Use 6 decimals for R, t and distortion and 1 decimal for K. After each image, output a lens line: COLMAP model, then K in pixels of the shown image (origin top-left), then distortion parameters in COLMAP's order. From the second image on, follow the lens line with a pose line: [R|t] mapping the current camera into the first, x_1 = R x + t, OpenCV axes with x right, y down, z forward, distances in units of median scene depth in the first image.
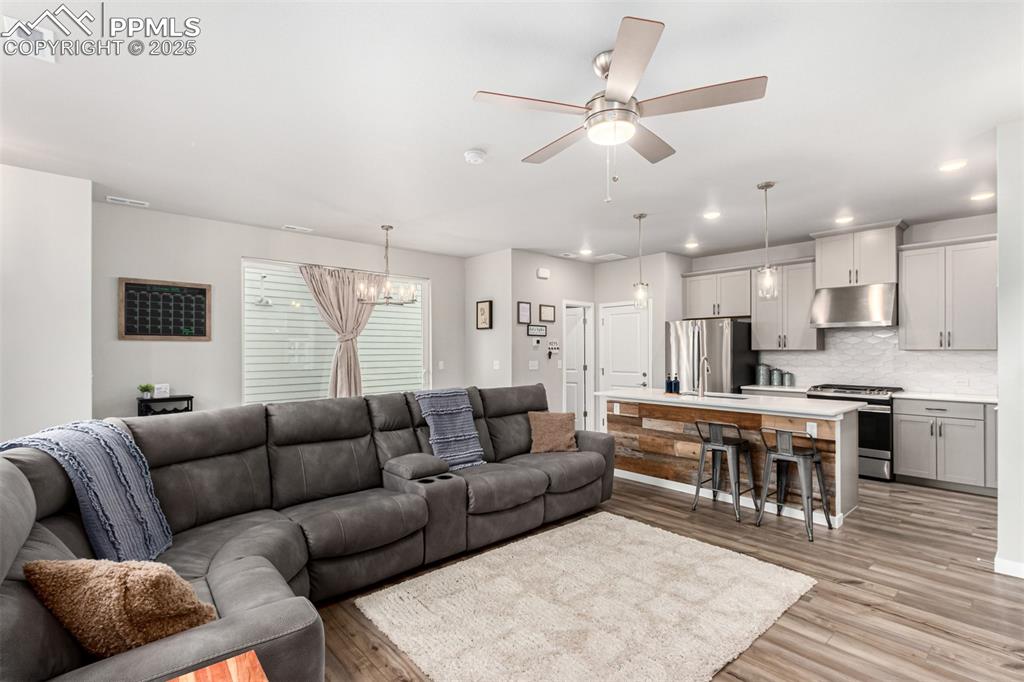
lens RADIAL K [[471.8, 0, 511.3], [0, 471.8, 350.3], [0, 0, 1]] dist [0.000802, 0.000024]
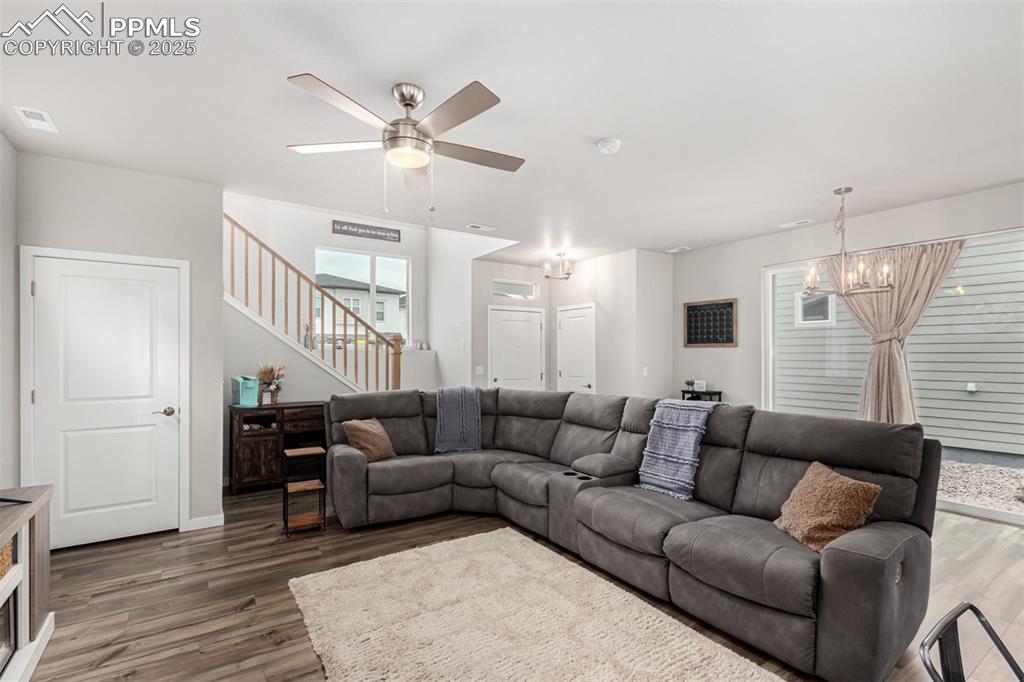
lens RADIAL K [[471.8, 0, 511.3], [0, 471.8, 350.3], [0, 0, 1]] dist [0.000802, 0.000024]
pose [[-0.137699, -0.000343, -0.990474, 0.637453], [0.001439, 0.999999, -0.000547, -0.012684], [0.990473, -0.001501, -0.137698, 0.673077]]
